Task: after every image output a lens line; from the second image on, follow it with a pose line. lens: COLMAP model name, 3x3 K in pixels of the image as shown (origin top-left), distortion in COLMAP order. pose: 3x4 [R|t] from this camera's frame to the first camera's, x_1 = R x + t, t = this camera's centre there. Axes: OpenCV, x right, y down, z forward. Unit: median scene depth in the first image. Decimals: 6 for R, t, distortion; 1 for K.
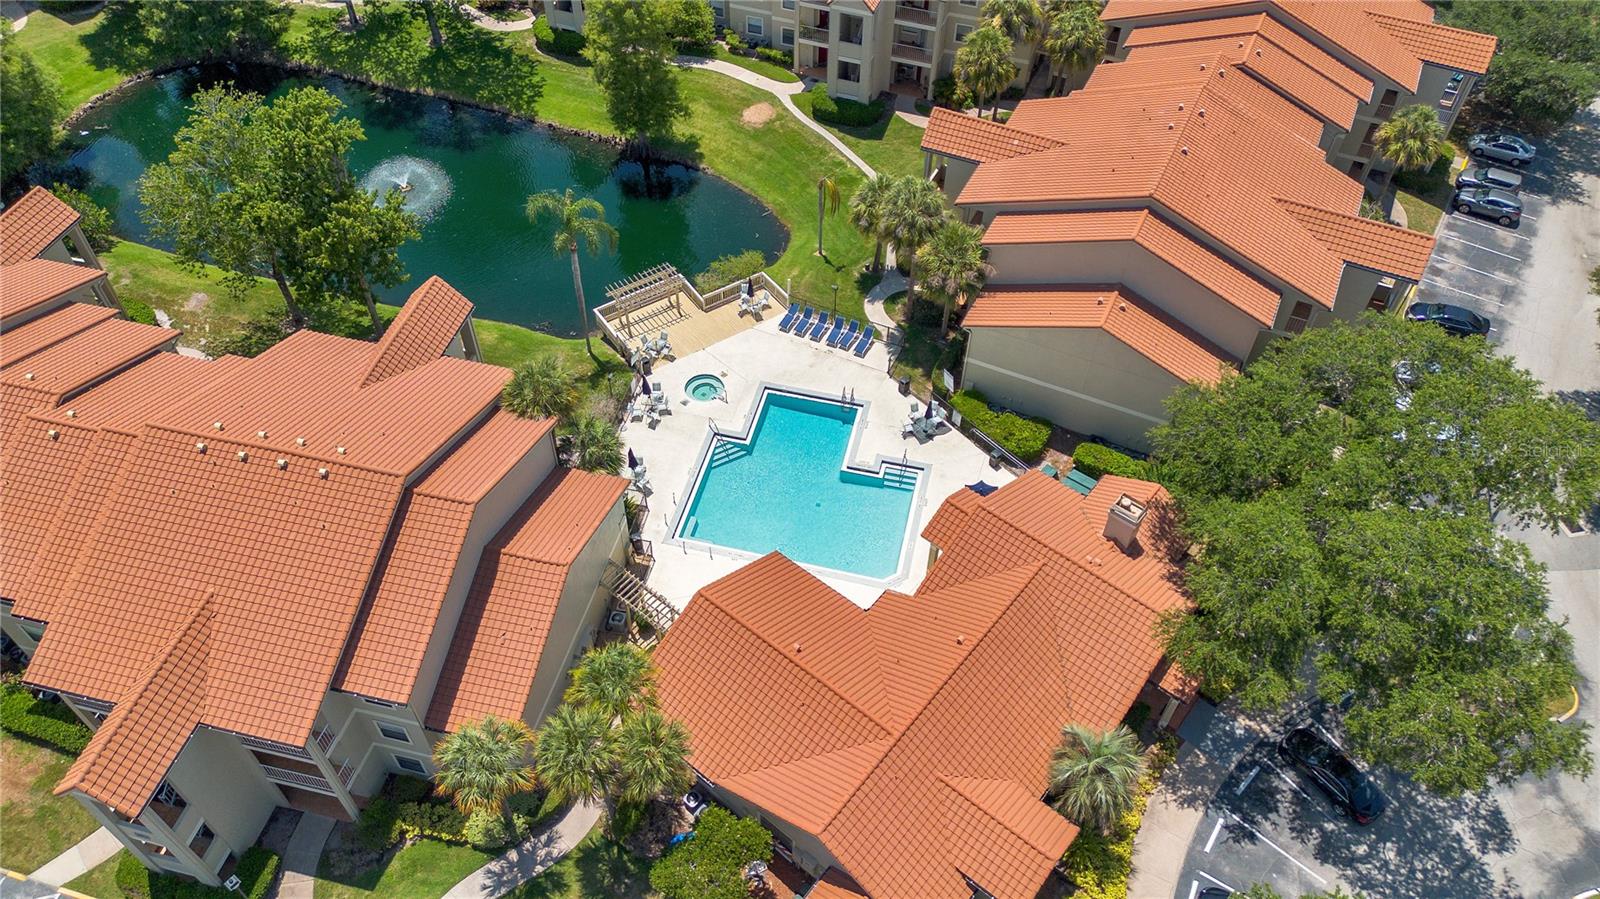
lens RADIAL K [[1130.8, 0, 800.0], [0, 1130.8, 449.5], [0, 0, 1]] dist [0.100337, -0.109931]
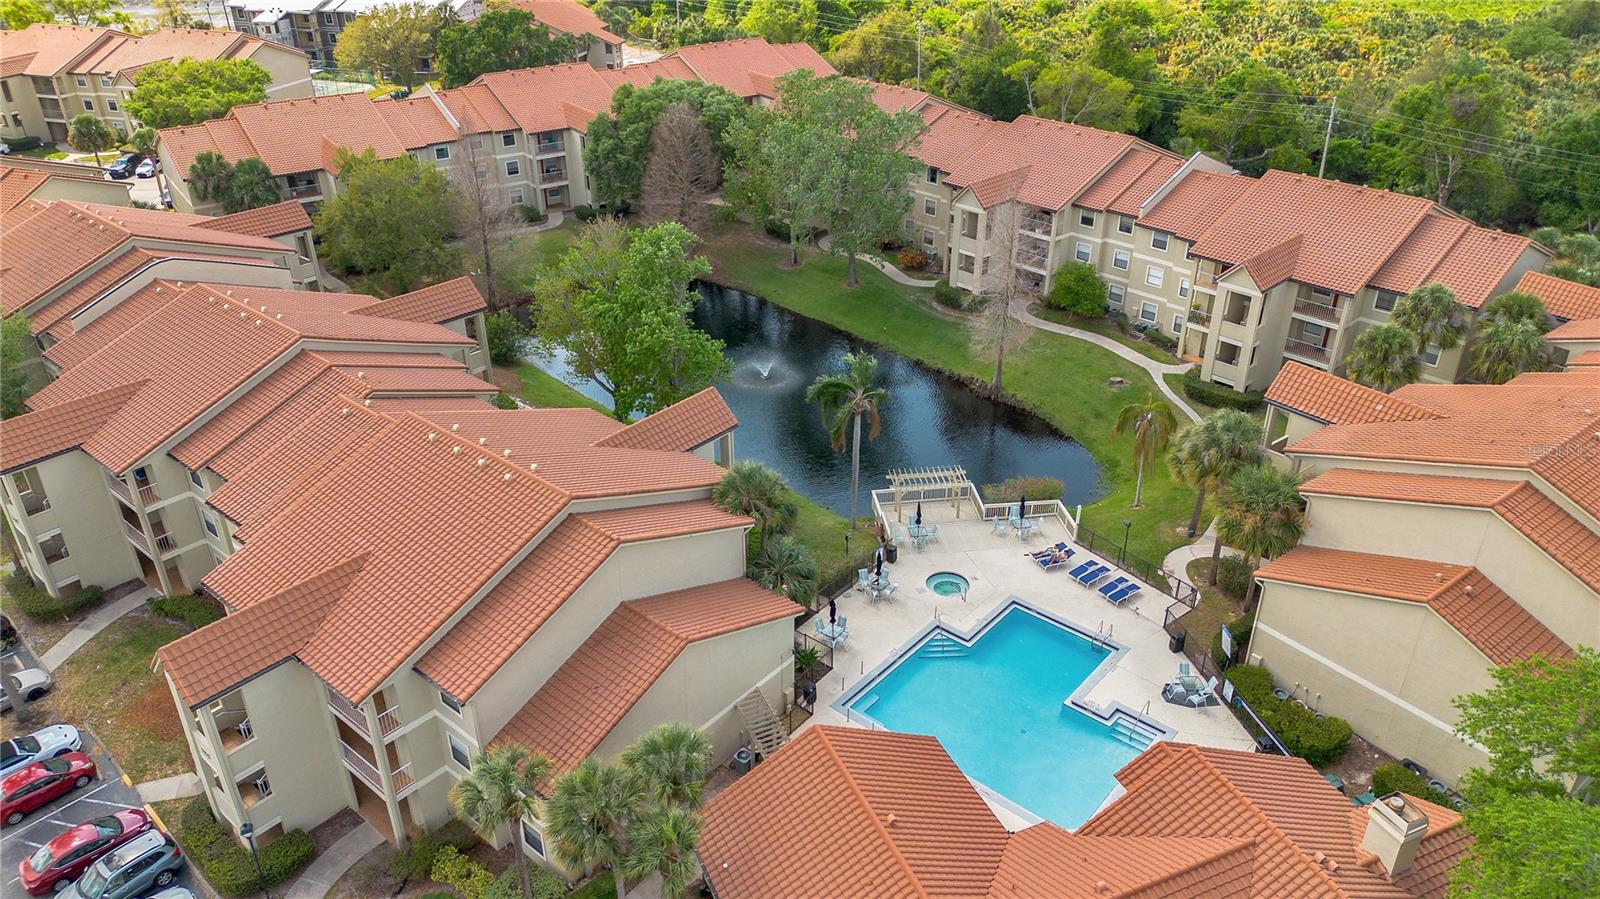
lens RADIAL K [[1130.8, 0, 800.0], [0, 1130.8, 449.5], [0, 0, 1]] dist [0.100337, -0.109931]
pose [[0.892257, 0.205779, -0.401910, 0.159040], [-0.326799, 0.908530, -0.260337, 0.127691], [0.311576, 0.363632, 0.877891, 0.128488]]
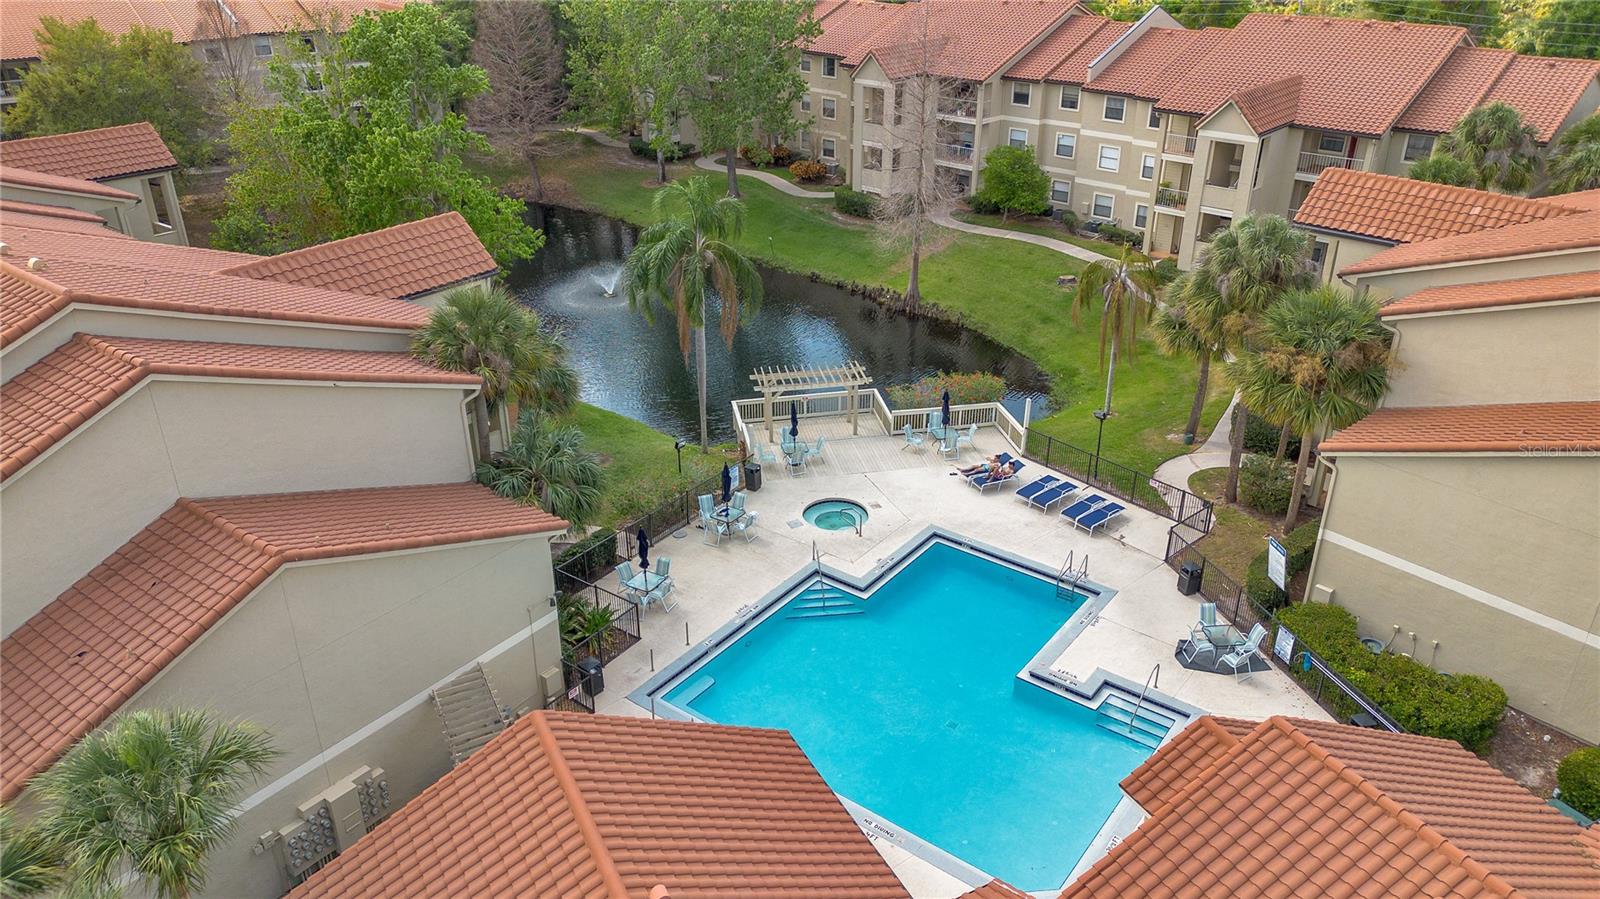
lens RADIAL K [[1130.8, 0, 800.0], [0, 1130.8, 449.5], [0, 0, 1]] dist [0.100337, -0.109931]
pose [[0.917633, 0.164111, -0.361964, 0.112132], [-0.286442, 0.904450, -0.316104, 0.111962], [0.275502, 0.393749, 0.876961, 0.476567]]
